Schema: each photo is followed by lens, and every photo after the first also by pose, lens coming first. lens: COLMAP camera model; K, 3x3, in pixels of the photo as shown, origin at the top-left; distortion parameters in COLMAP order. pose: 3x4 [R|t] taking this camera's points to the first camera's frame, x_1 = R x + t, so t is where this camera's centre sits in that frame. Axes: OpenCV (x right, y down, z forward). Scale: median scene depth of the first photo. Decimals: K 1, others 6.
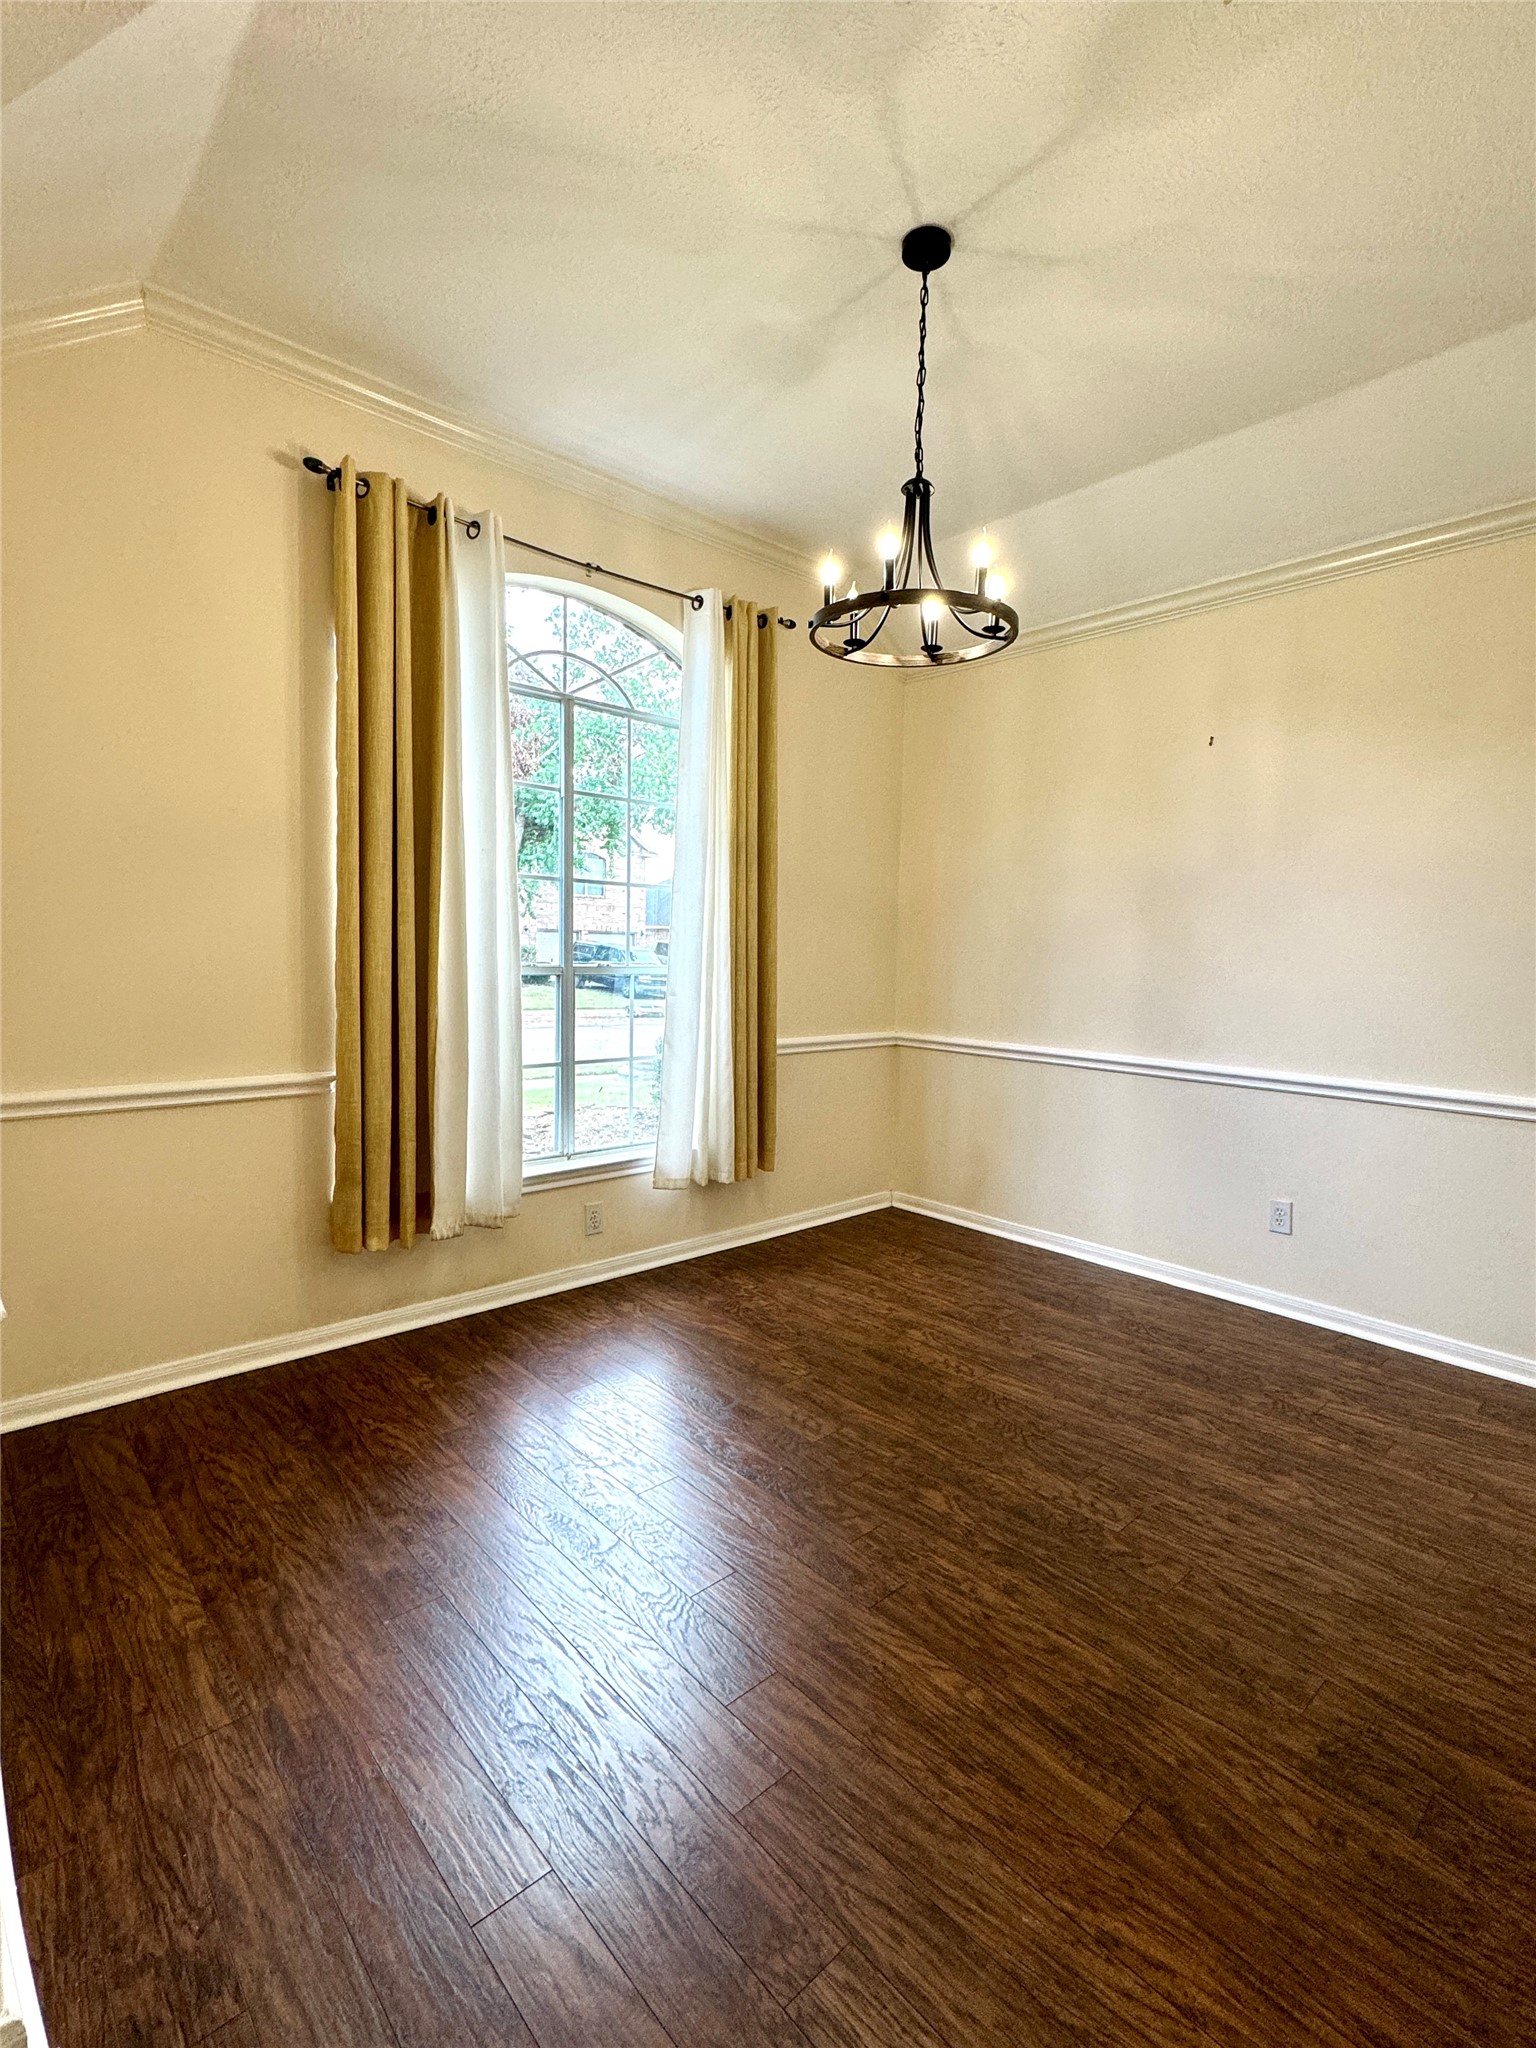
lens RADIAL K [[947.1, 0, 802.4], [0, 947.1, 1016.7], [0, 0, 1]] dist [-0.002761, -0.001062]
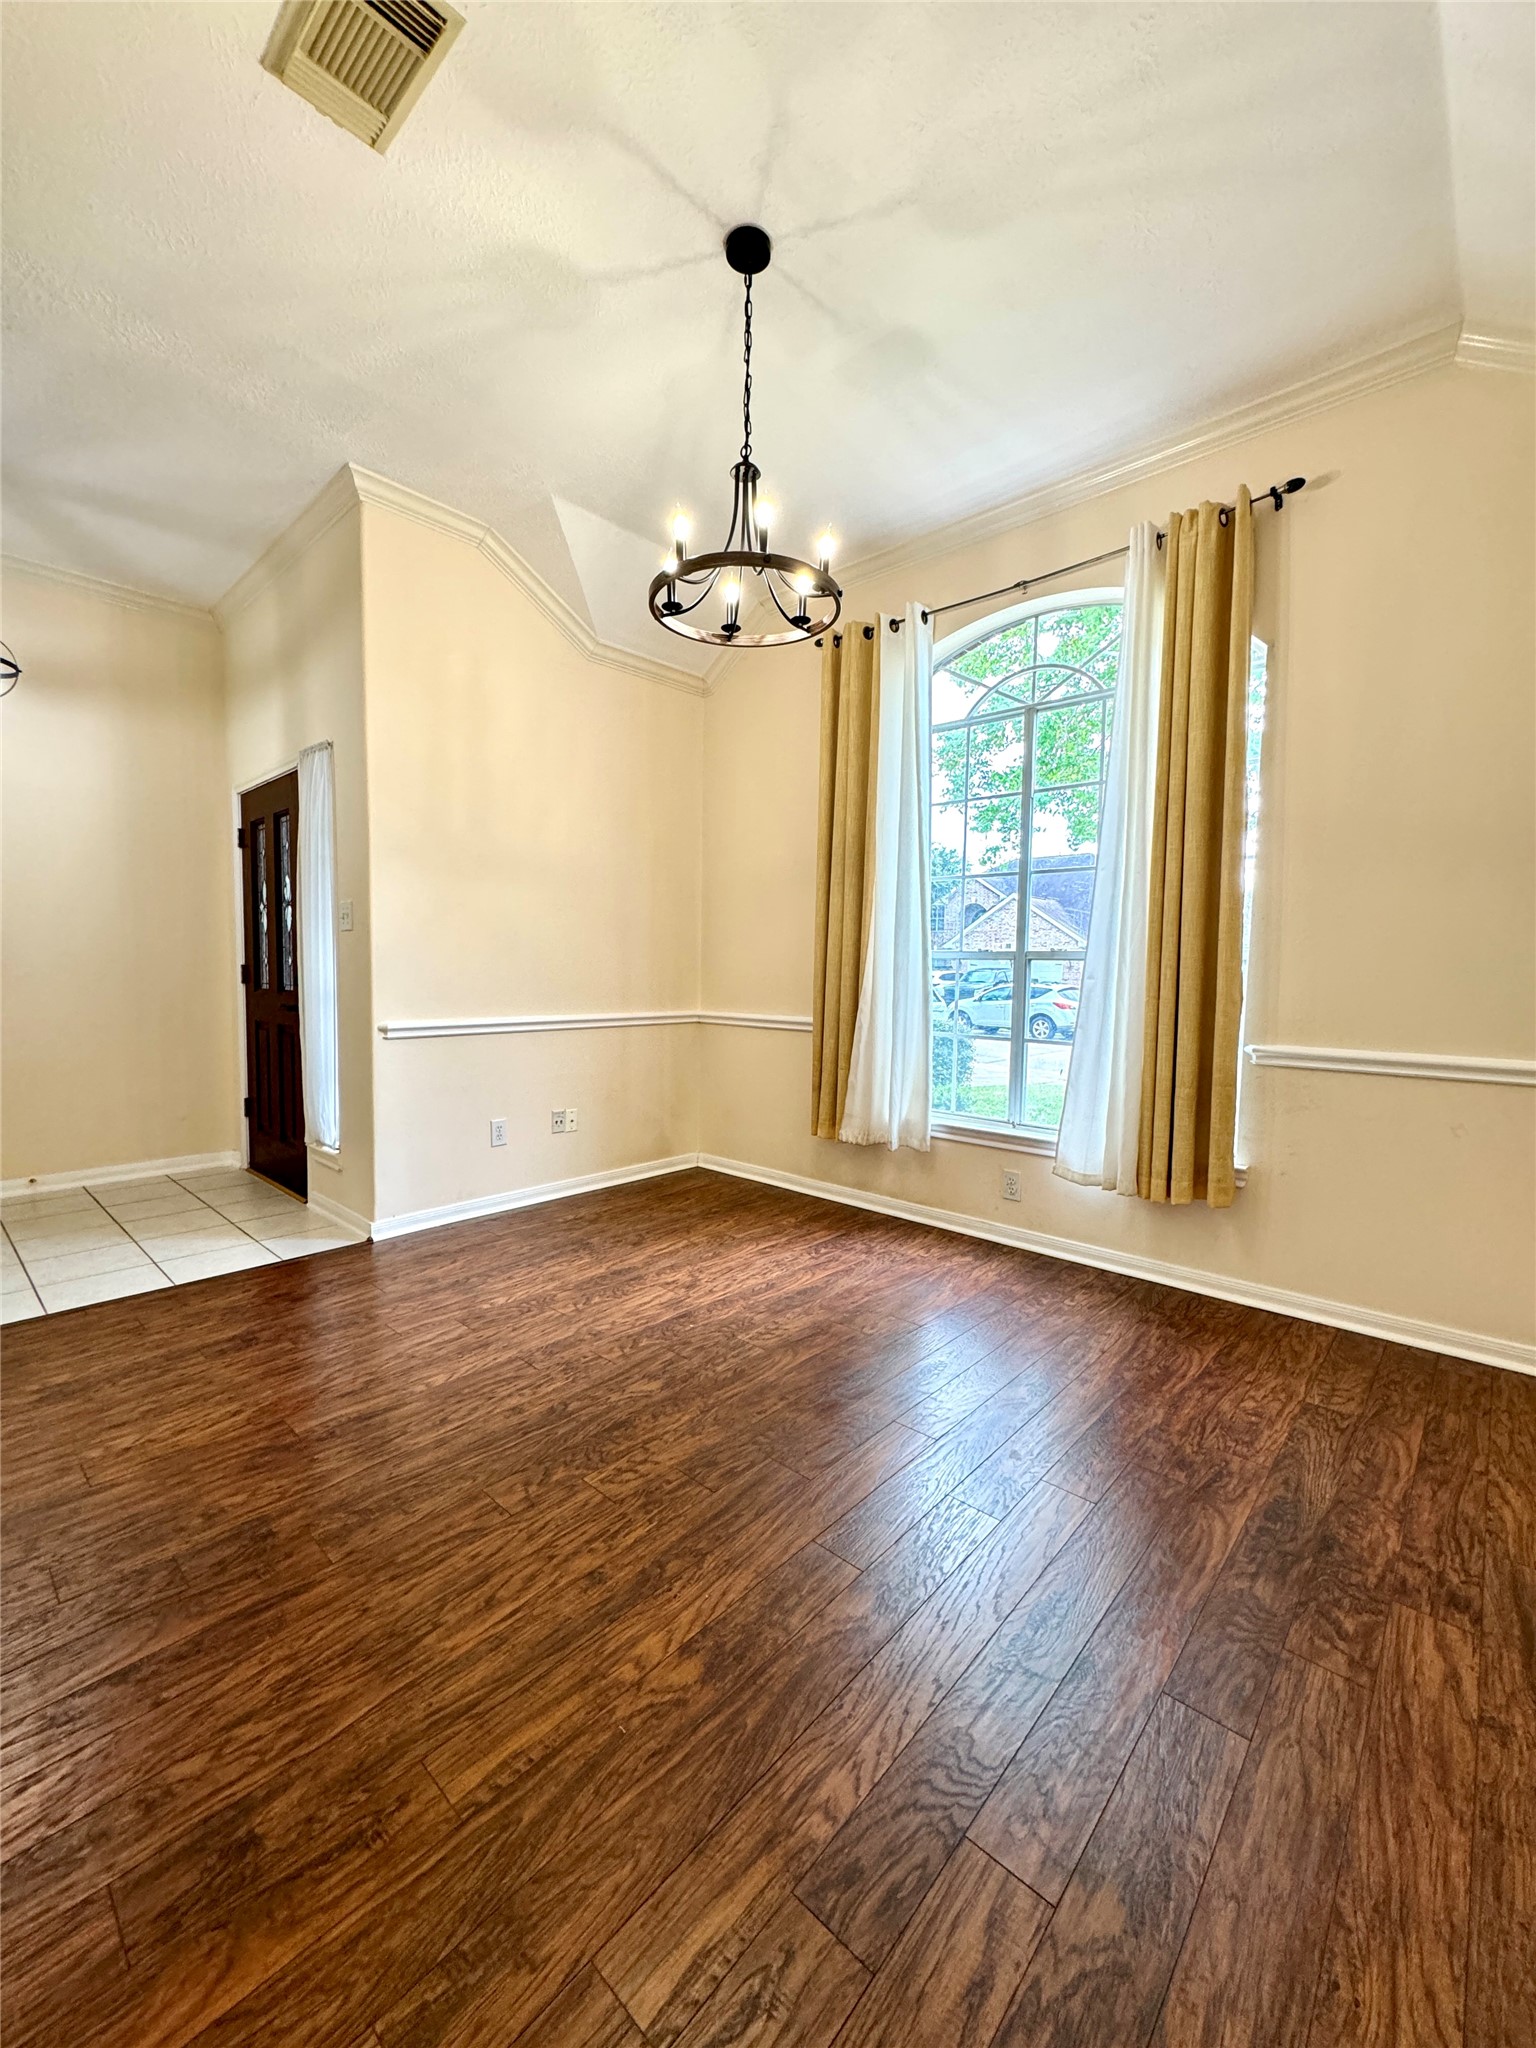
lens RADIAL K [[815.2, 0, 754.3], [0, 815.2, 1017.5], [0, 0, 1]] dist [0.000988, -0.000154]
pose [[0.074910, 0.038534, -0.996445, 1.065423], [-0.083095, 0.996019, 0.032271, 0.027911], [0.993722, 0.080382, 0.077814, 0.981031]]
